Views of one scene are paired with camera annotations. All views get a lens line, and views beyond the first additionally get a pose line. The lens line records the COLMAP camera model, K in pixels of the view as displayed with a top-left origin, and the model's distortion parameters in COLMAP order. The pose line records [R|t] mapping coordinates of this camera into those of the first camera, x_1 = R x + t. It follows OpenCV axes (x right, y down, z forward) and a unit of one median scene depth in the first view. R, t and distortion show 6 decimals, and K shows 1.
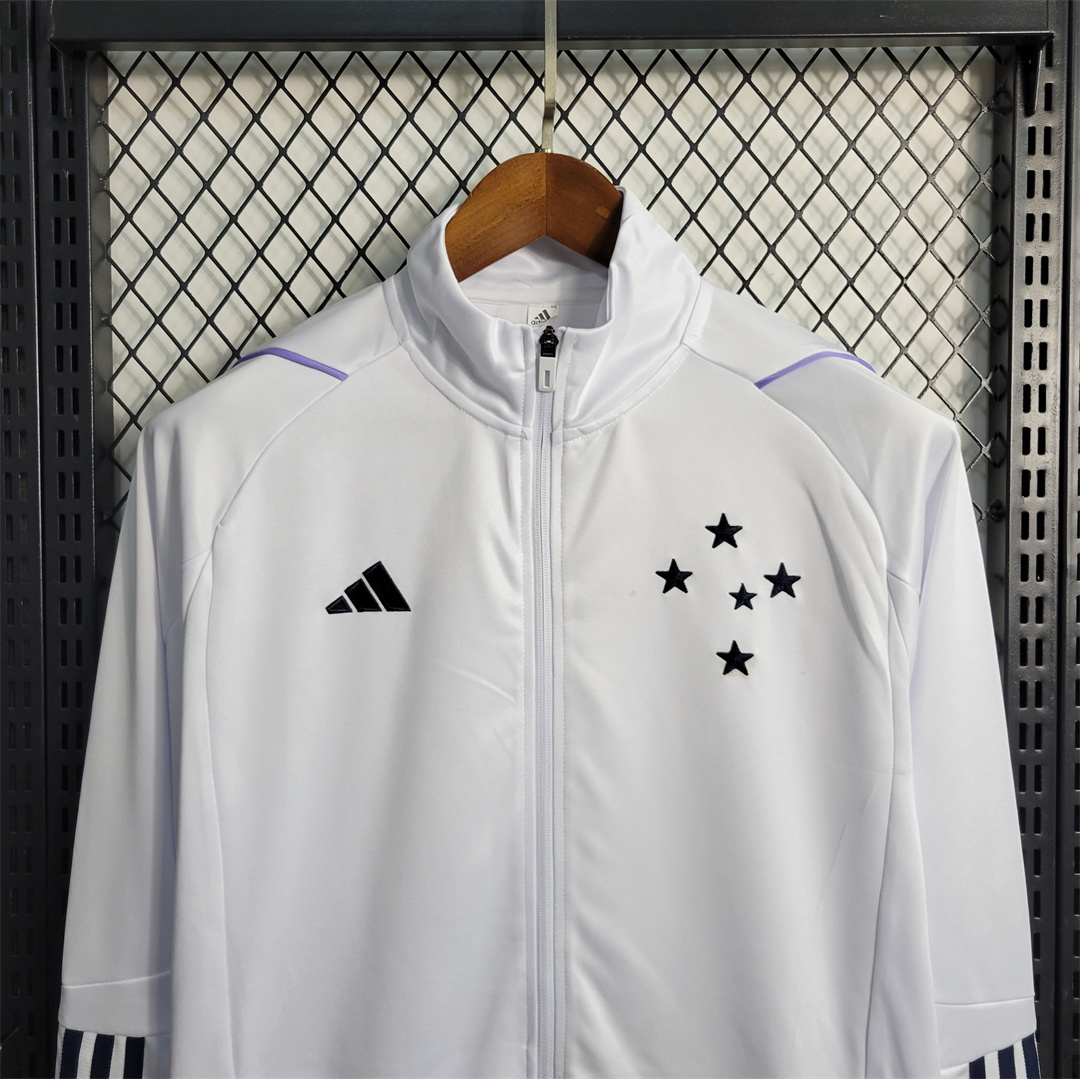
lens RADIAL K [[1089.0, 0, 544.4], [0, 1089.0, 534.6], [0, 0, 1]] dist [0.015985, 0.000000]
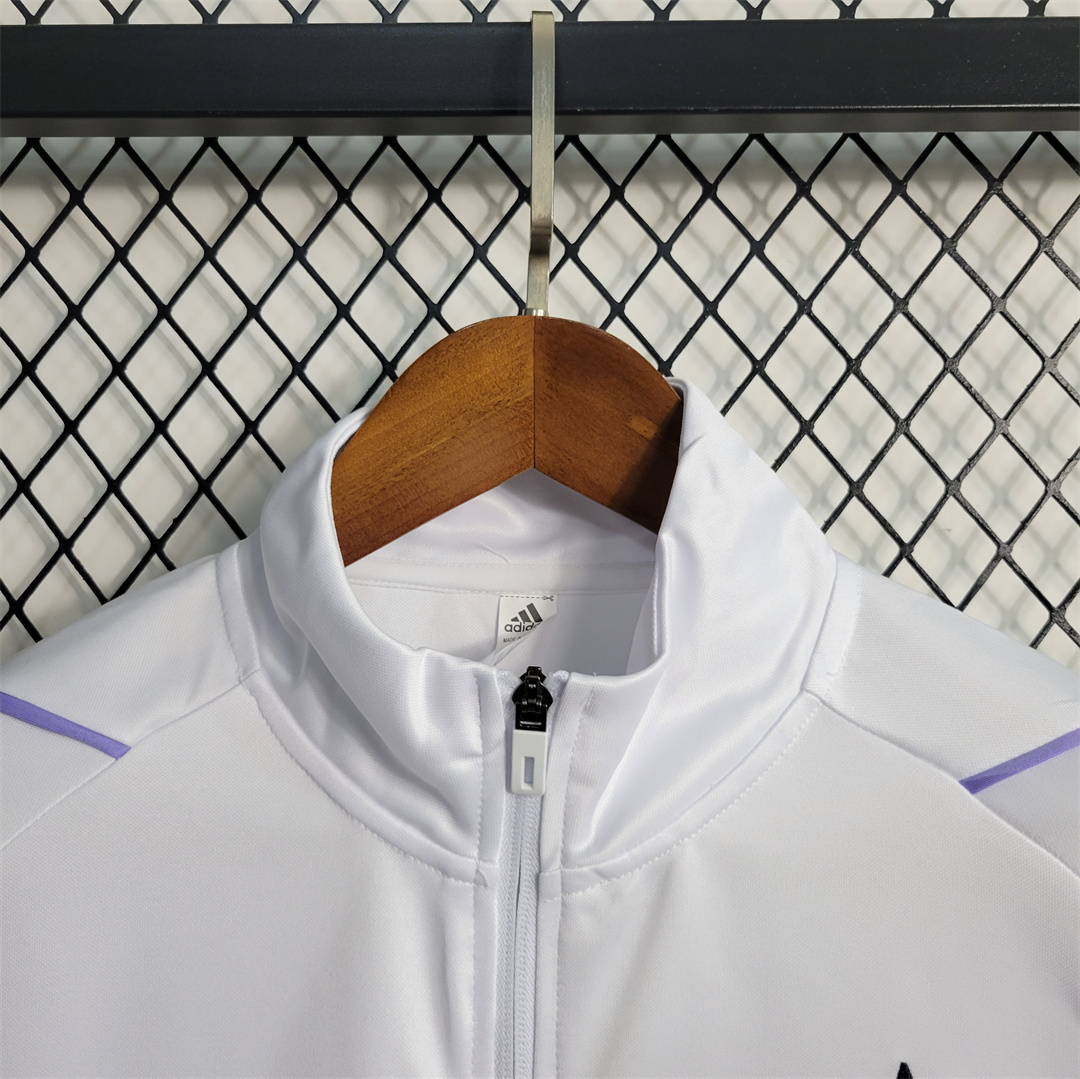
lens RADIAL K [[1089.0, 0, 541.8], [0, 1089.0, 539.1], [0, 0, 1]] dist [0.015985, 0.000000]
pose [[0.999772, 0.007878, -0.019856, 0.015888], [-0.010334, 0.991875, -0.126792, -0.172130], [0.018696, 0.126968, 0.991731, 0.479626]]
